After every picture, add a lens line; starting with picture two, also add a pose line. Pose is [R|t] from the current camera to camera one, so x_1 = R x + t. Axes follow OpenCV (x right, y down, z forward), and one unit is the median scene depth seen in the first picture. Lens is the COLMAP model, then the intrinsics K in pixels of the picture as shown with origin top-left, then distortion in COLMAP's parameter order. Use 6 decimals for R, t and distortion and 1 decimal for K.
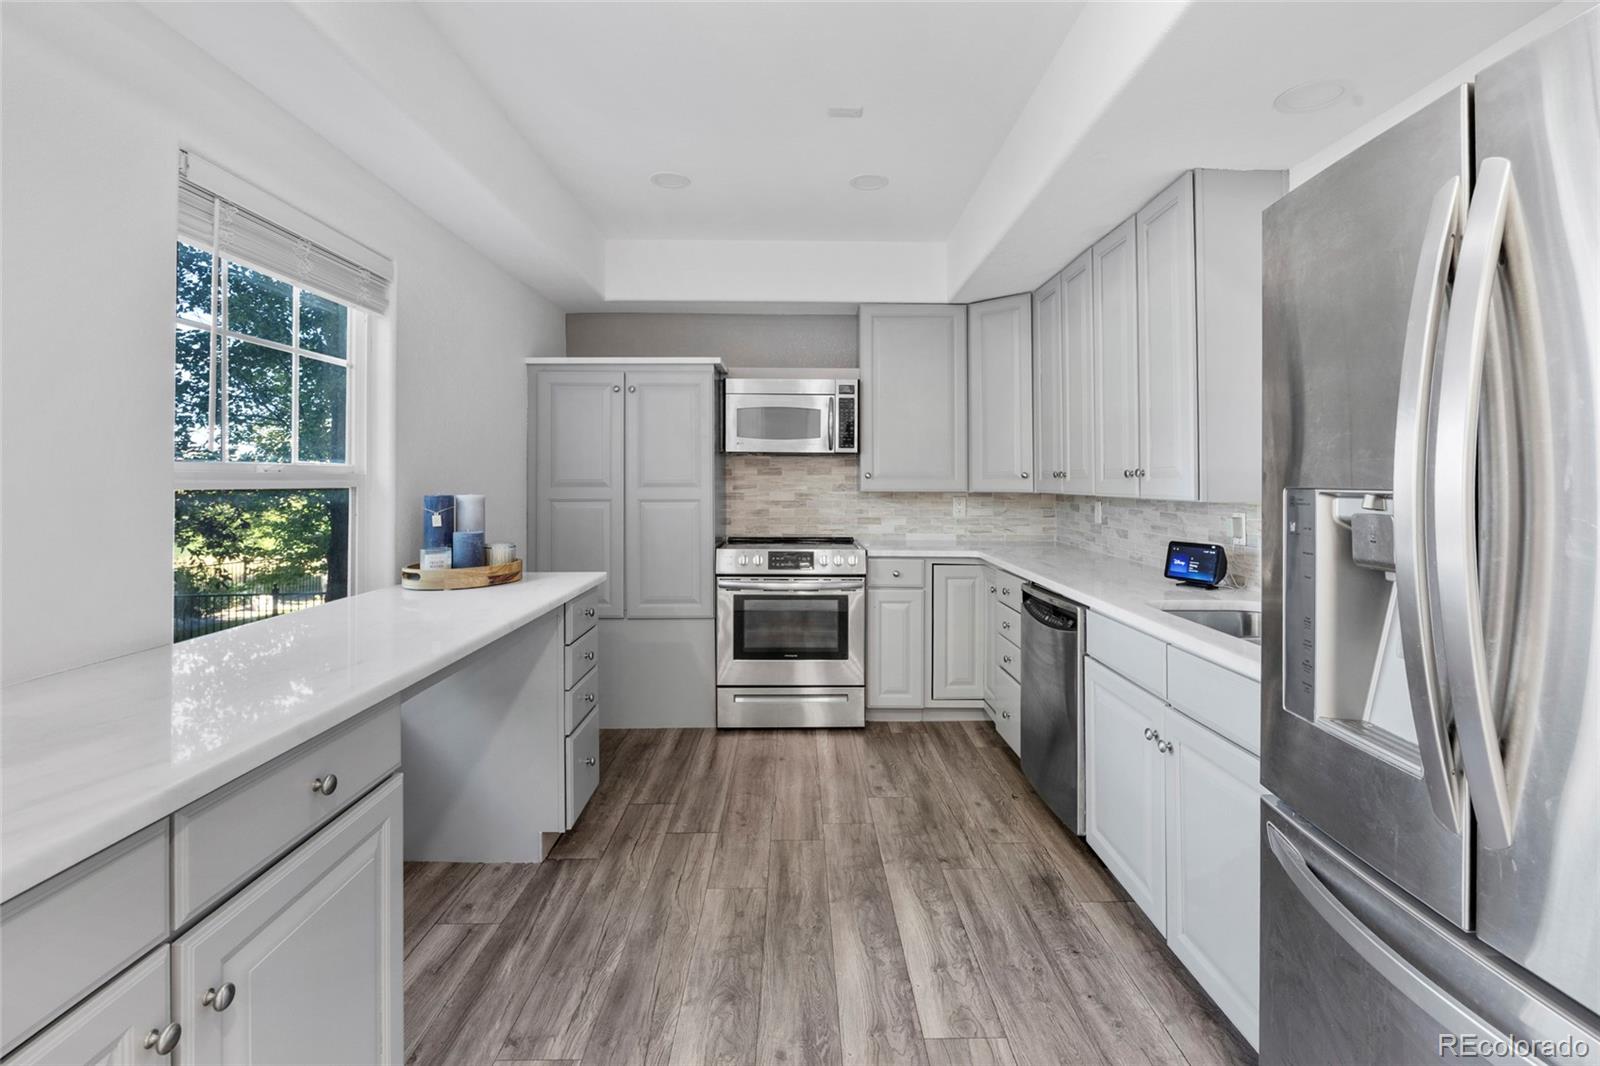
lens RADIAL K [[718.9, 0, 812.8], [0, 718.9, 462.7], [0, 0, 1]] dist [-0.013424, 0.002338]
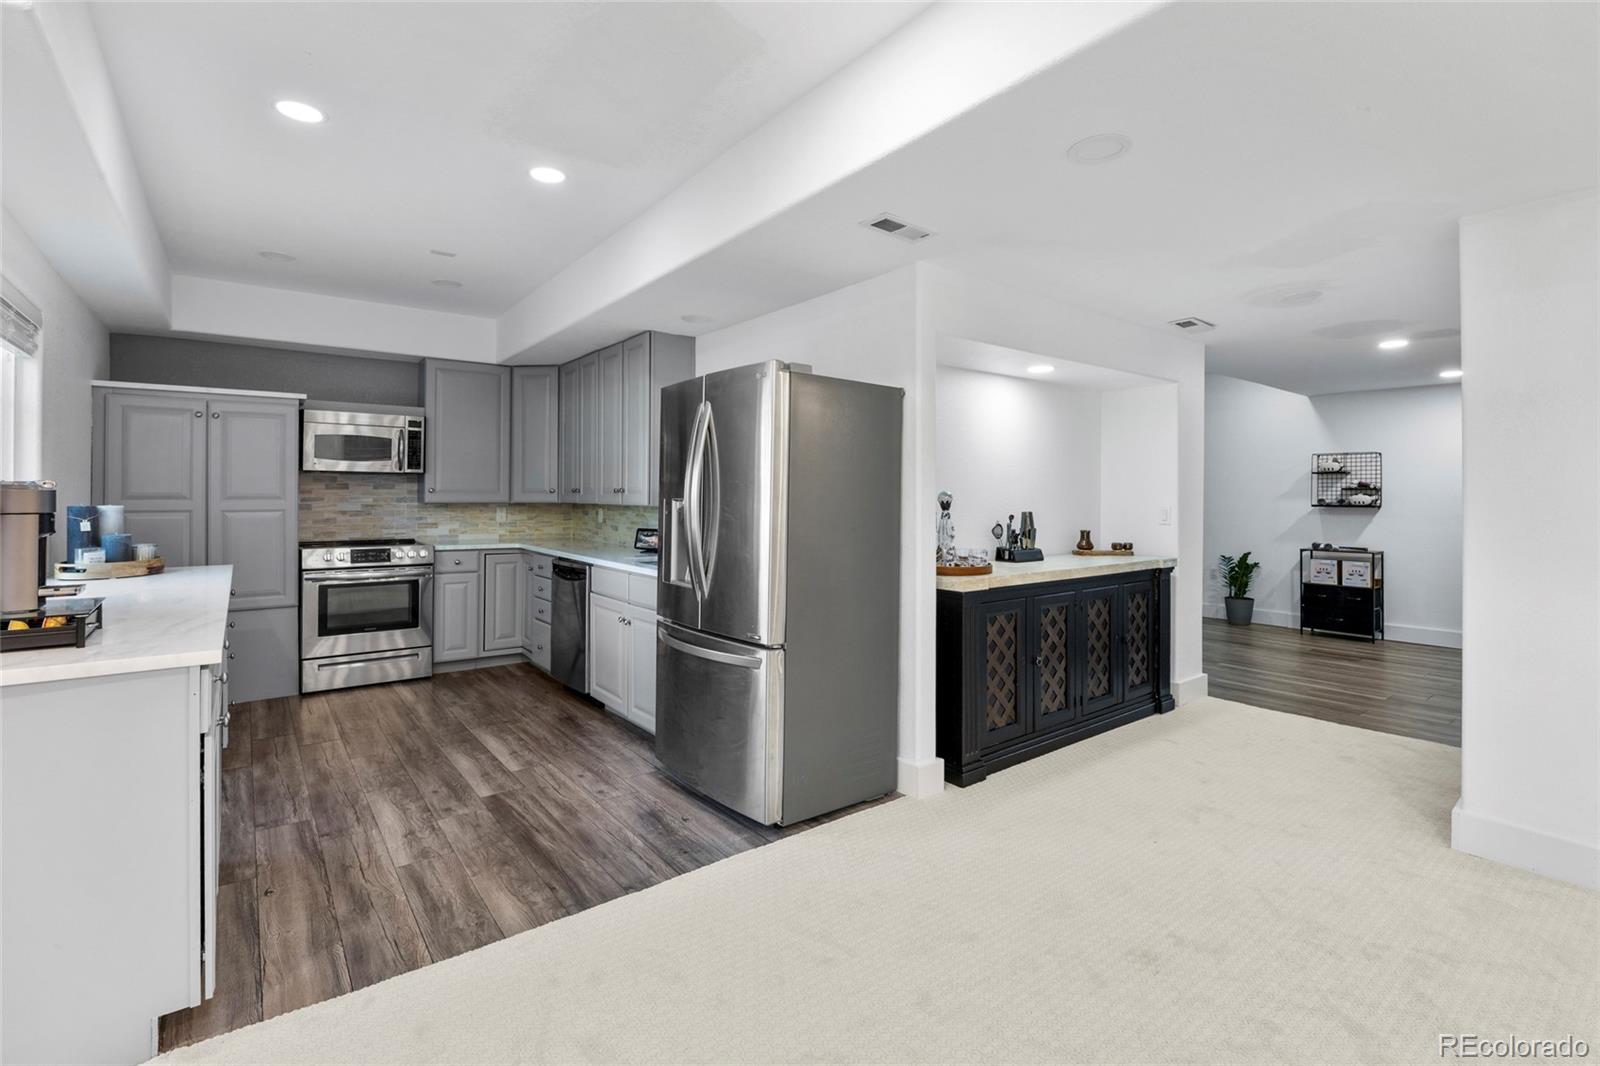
lens RADIAL K [[718.9, 0, 783.9], [0, 718.9, 481.5], [0, 0, 1]] dist [-0.013424, 0.002338]
pose [[0.813666, 0.011243, 0.581224, -0.239796], [-0.015780, 0.999872, 0.002750, -0.017673], [-0.581119, -0.011410, 0.813739, -0.650357]]
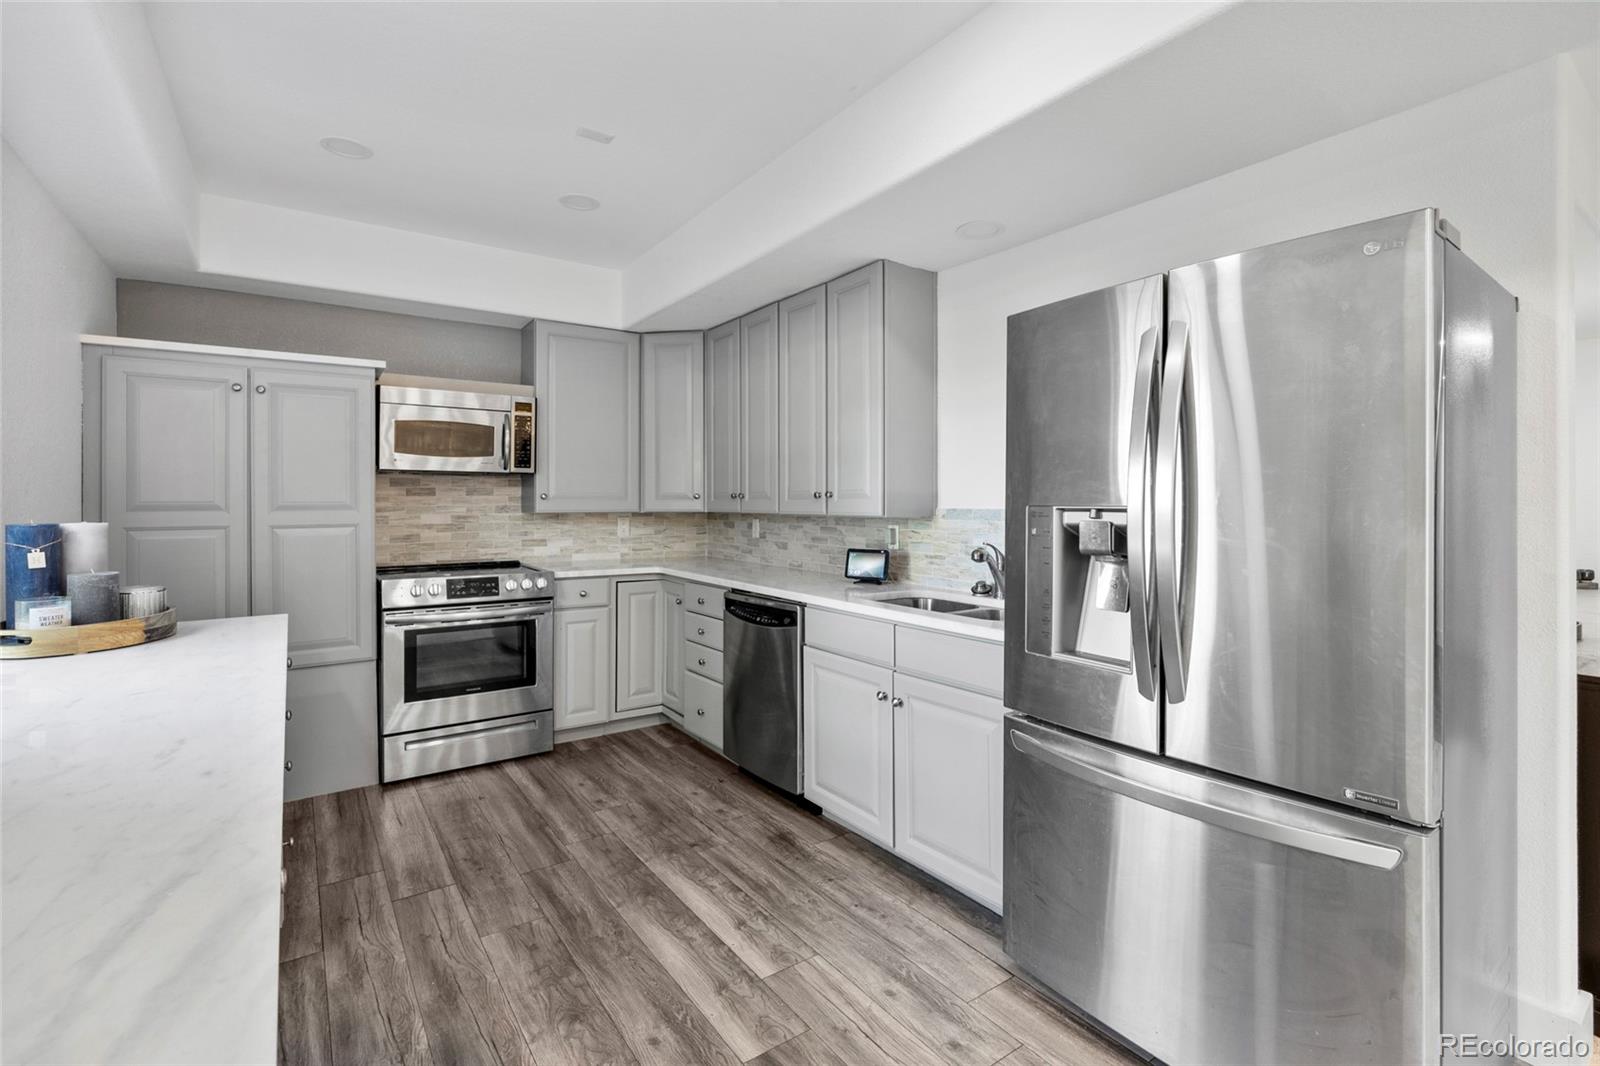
lens RADIAL K [[718.9, 0, 789.8], [0, 718.9, 491.0], [0, 0, 1]] dist [-0.013424, 0.002338]
pose [[0.835218, 0.004327, 0.549902, -0.270626], [-0.010570, 0.999911, 0.008186, -0.001011], [-0.549817, -0.012649, 0.835189, 0.004191]]
